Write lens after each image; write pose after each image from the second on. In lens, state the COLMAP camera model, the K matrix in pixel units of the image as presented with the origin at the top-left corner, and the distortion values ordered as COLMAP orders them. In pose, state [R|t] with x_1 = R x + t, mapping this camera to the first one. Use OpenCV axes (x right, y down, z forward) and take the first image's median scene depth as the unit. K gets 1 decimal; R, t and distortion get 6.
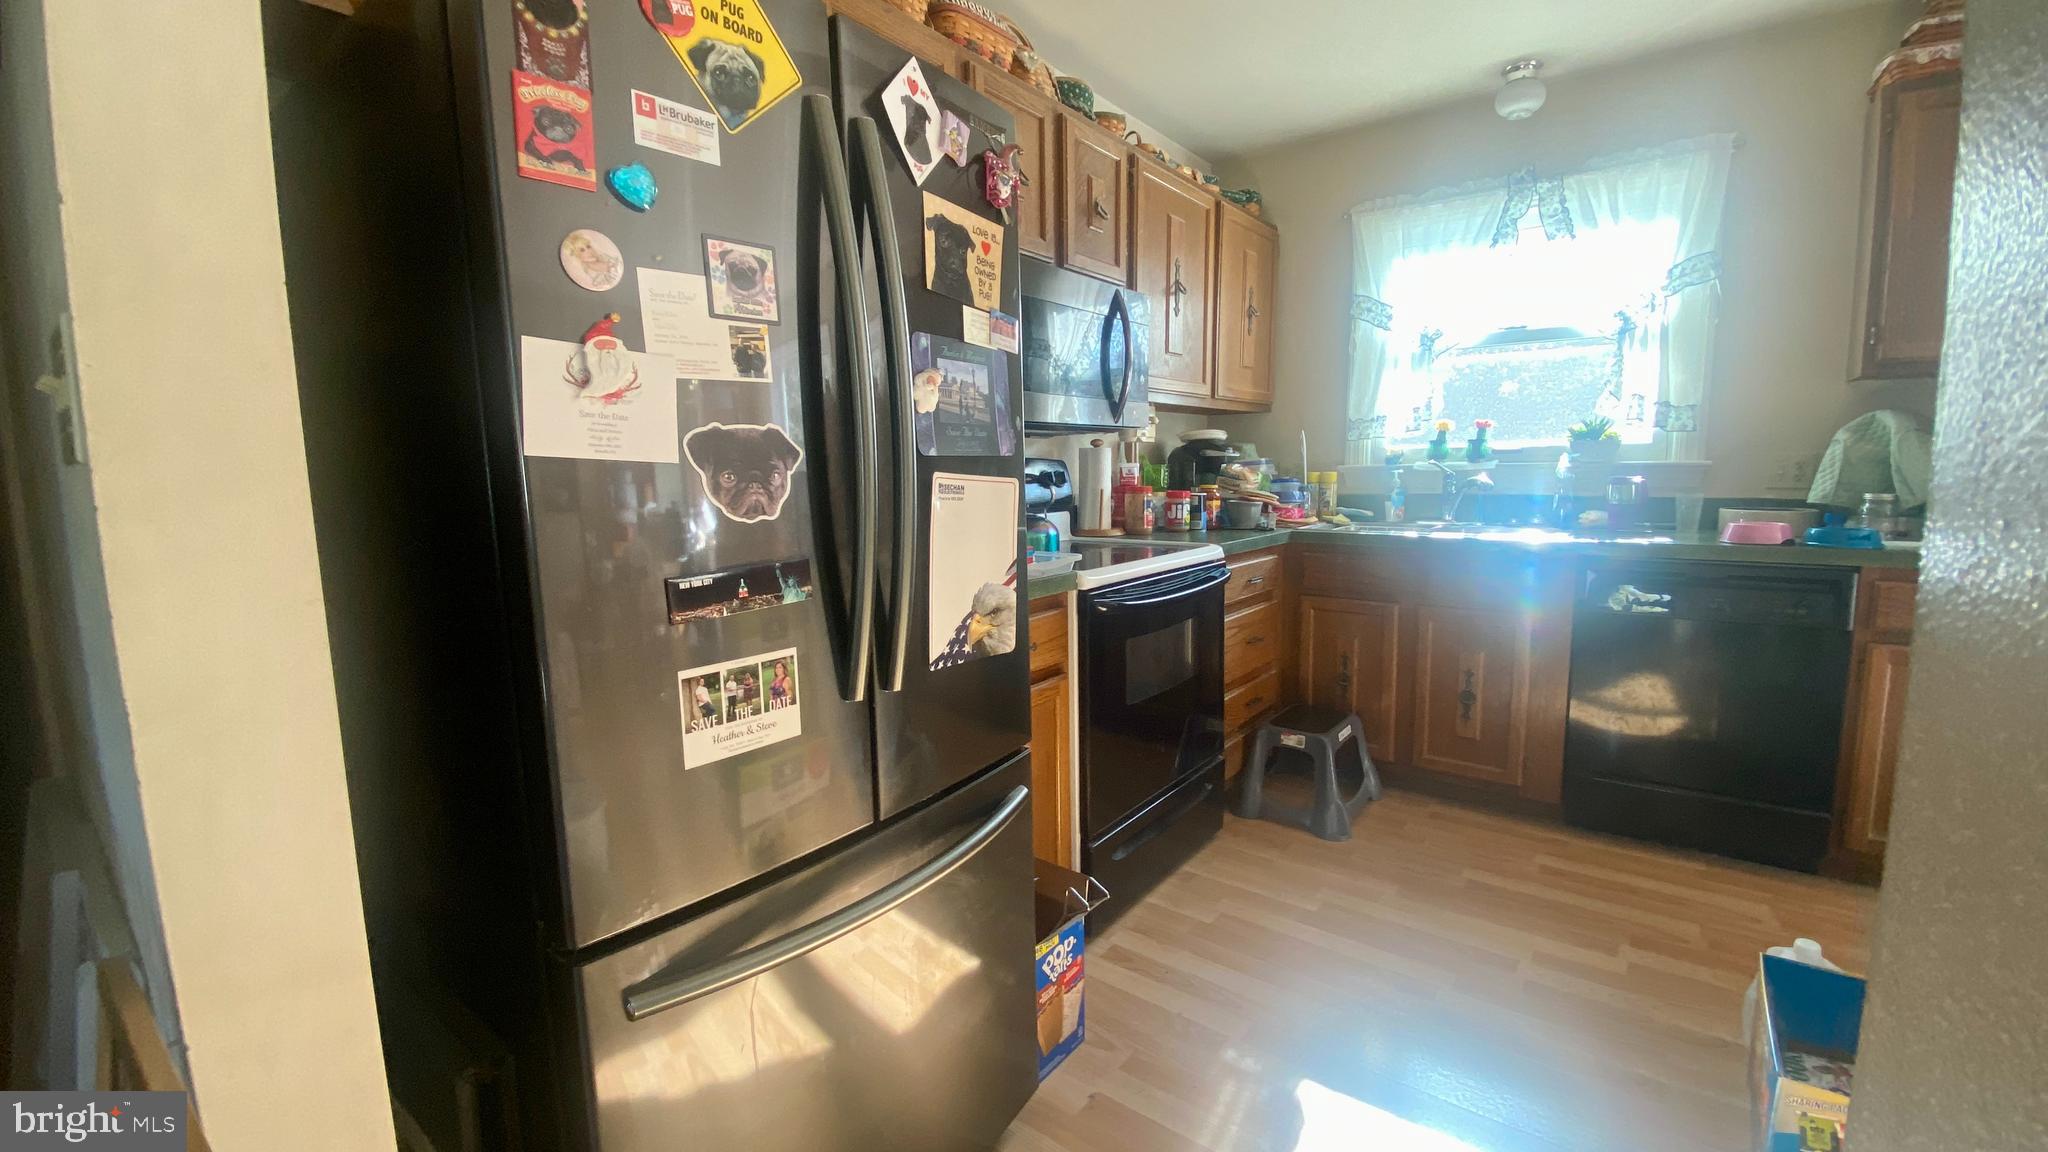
lens RADIAL K [[847.0, 0, 1019.3], [0, 847.0, 570.8], [0, 0, 1]] dist [0.045064, -0.052217]
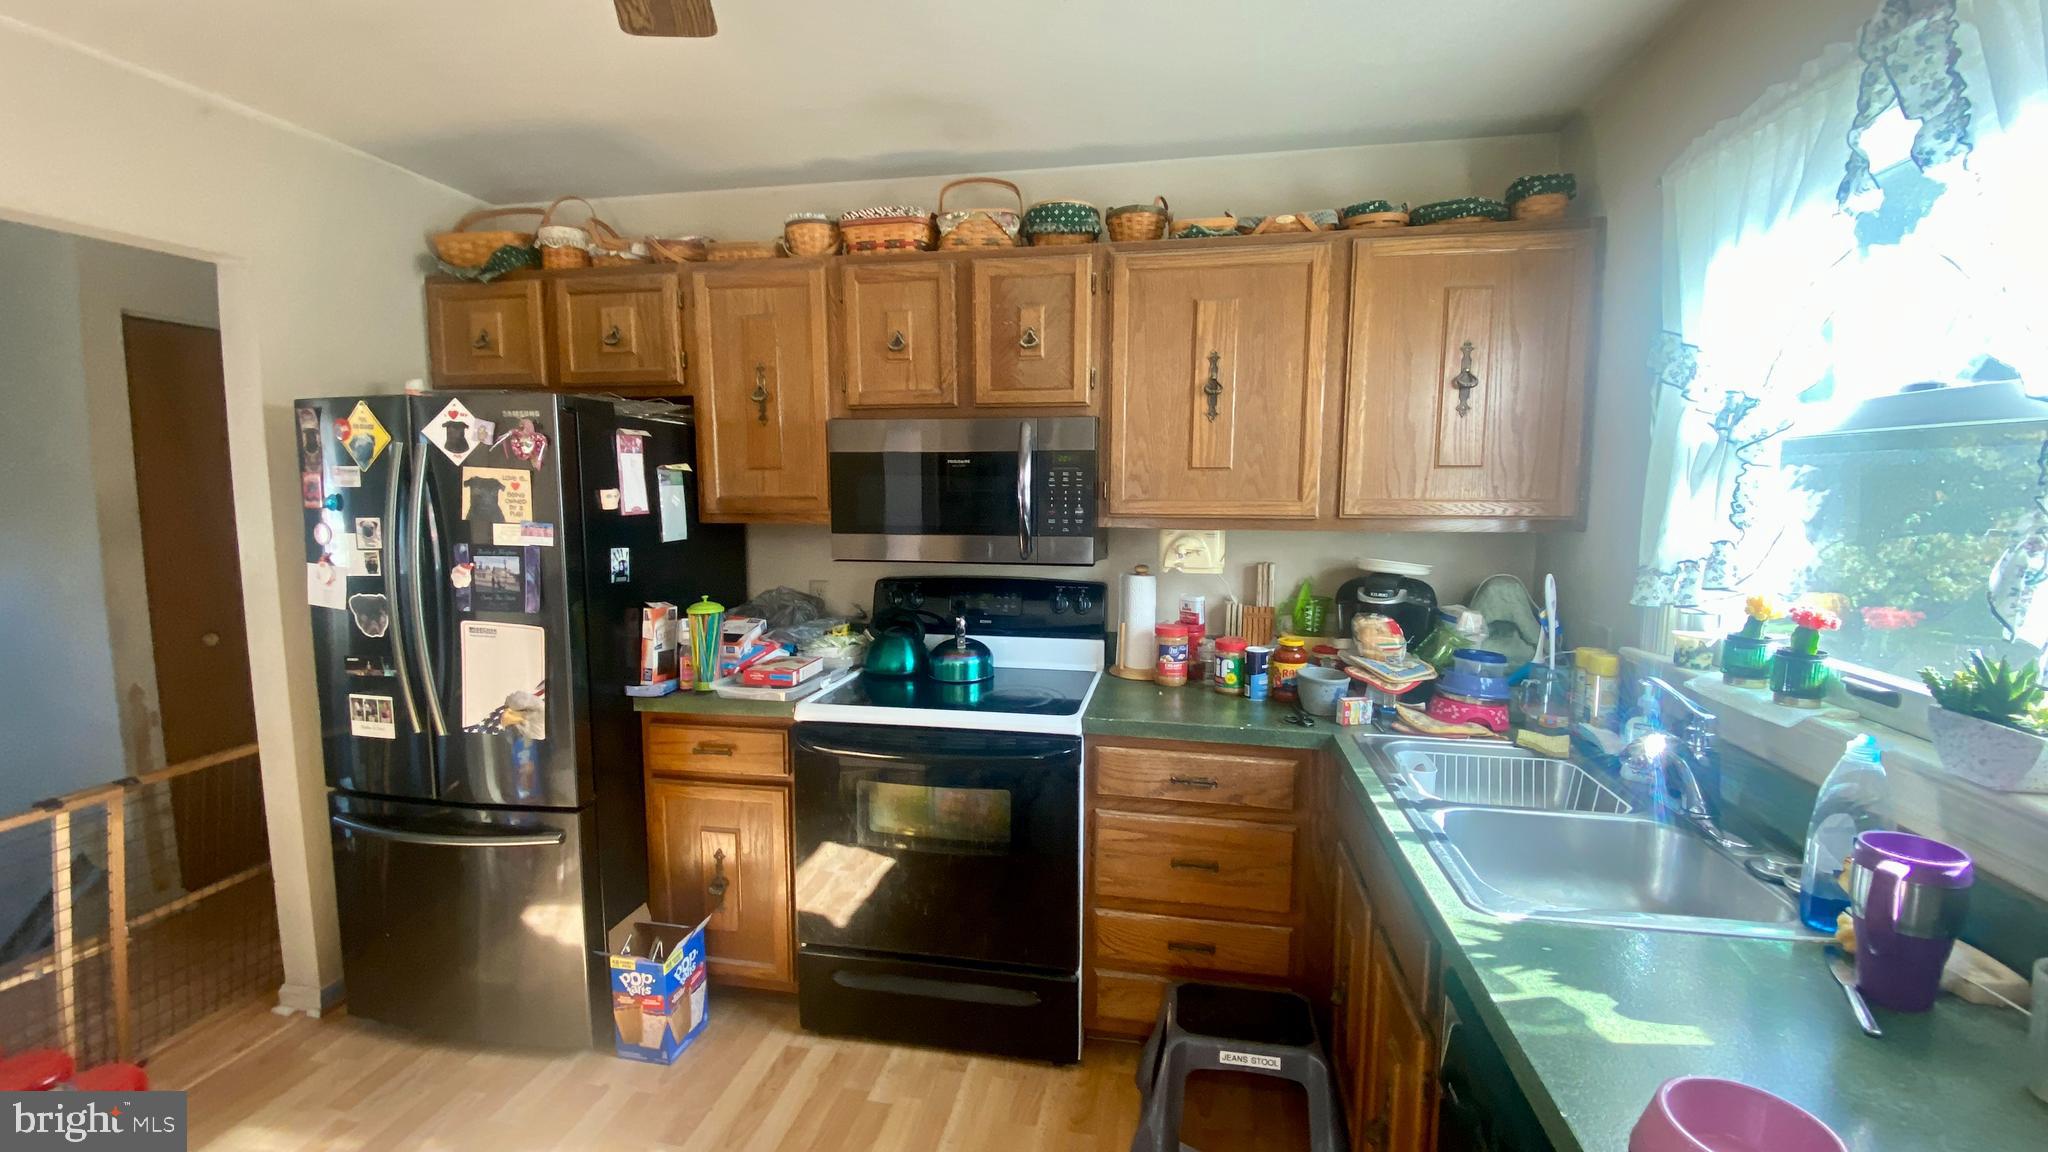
lens RADIAL K [[820.5, 0, 1025.7], [0, 820.5, 562.7], [0, 0, 1]] dist [-0.000651, -0.011879]
pose [[0.448015, 0.098828, -0.888547, 0.824138], [-0.116542, 0.991847, 0.051556, -0.197369], [0.886397, 0.080455, 0.455880, 0.535878]]
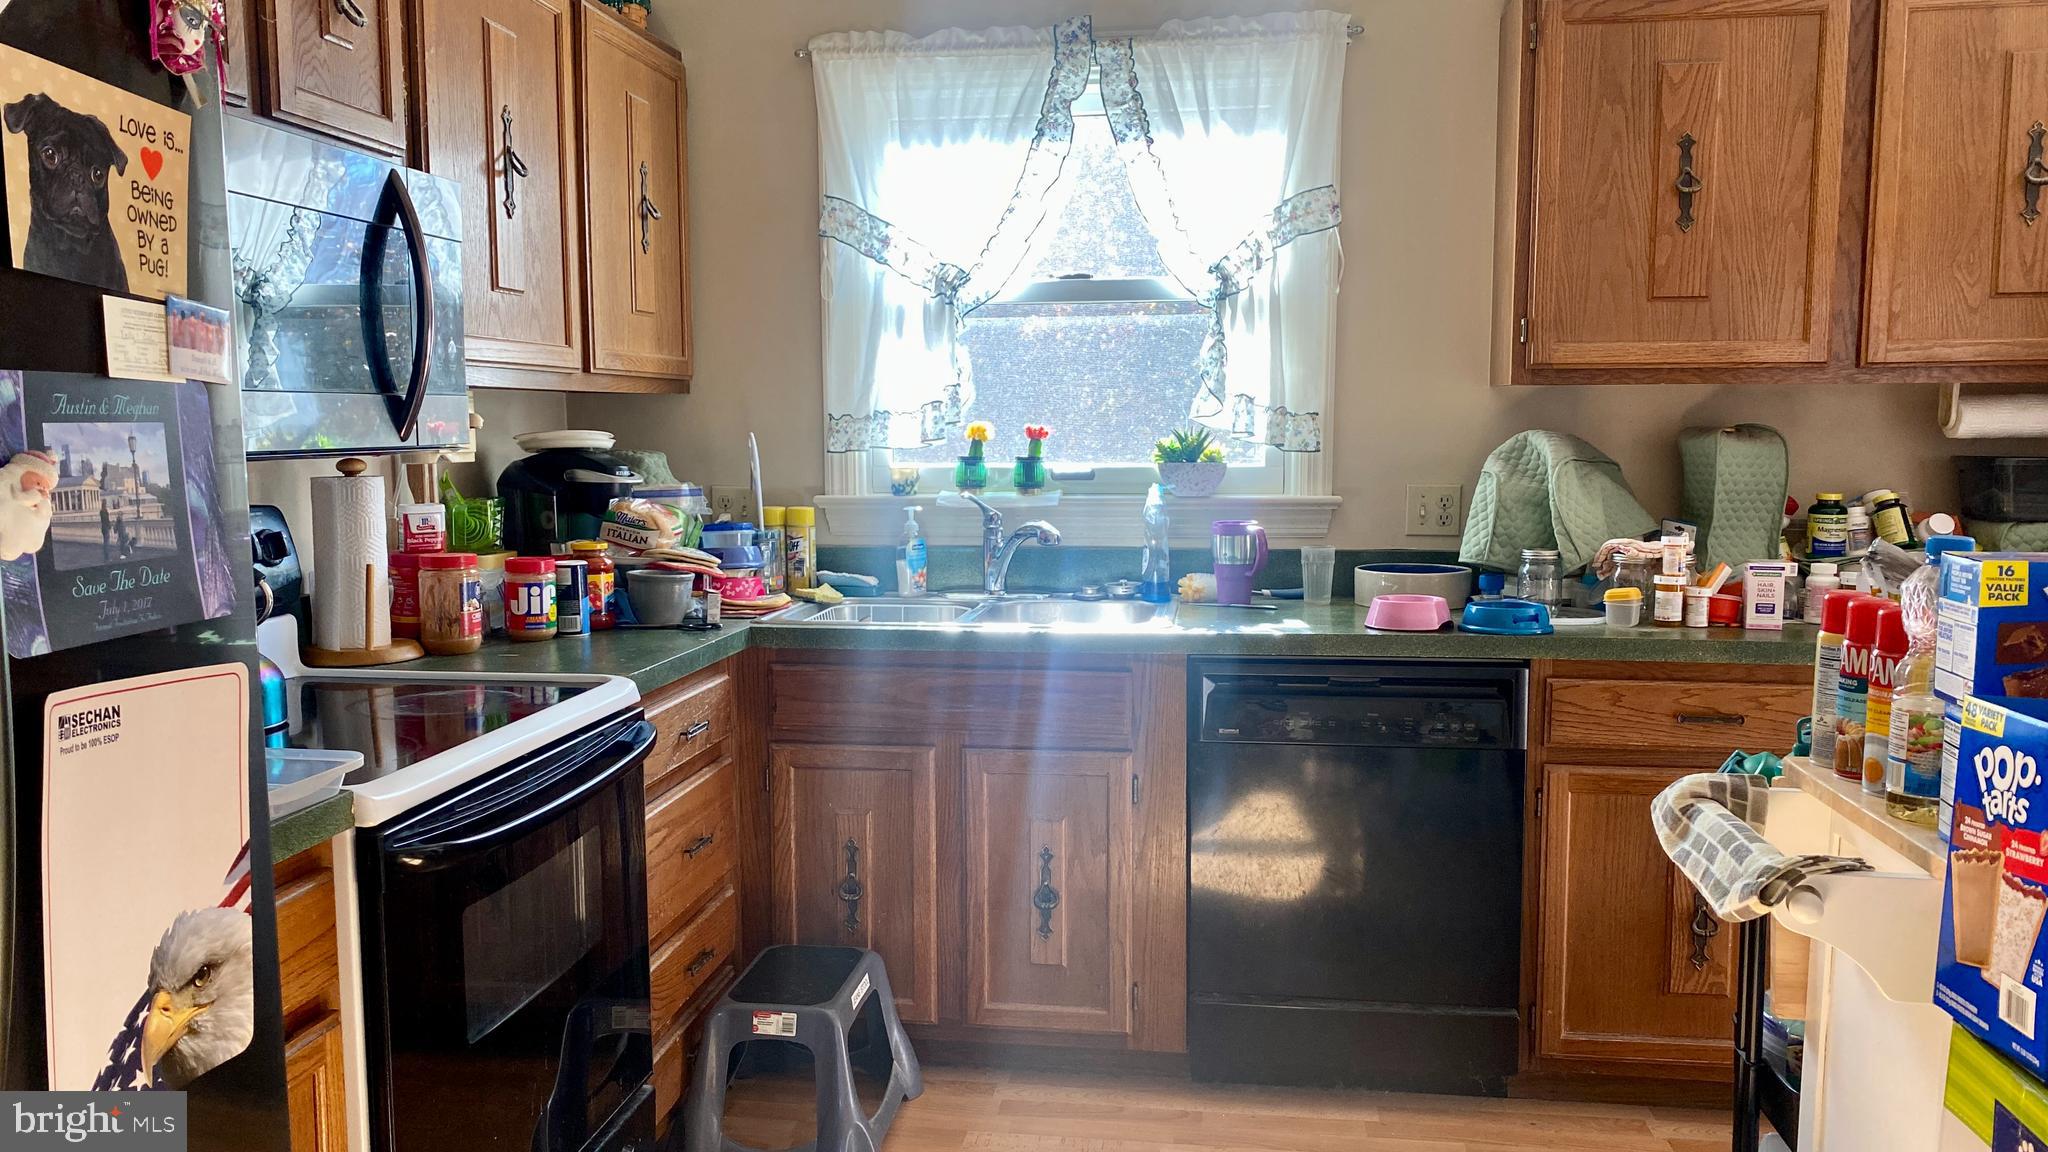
lens RADIAL K [[1595.7, 0, 1024.0], [0, 1595.7, 576.0], [0, 0, 1]] dist [0.115643, -0.141067]
pose [[0.869190, -0.037837, 0.493029, -0.032939], [0.051241, 0.998592, -0.013699, -0.060095], [-0.491817, 0.037170, 0.869905, 0.022729]]
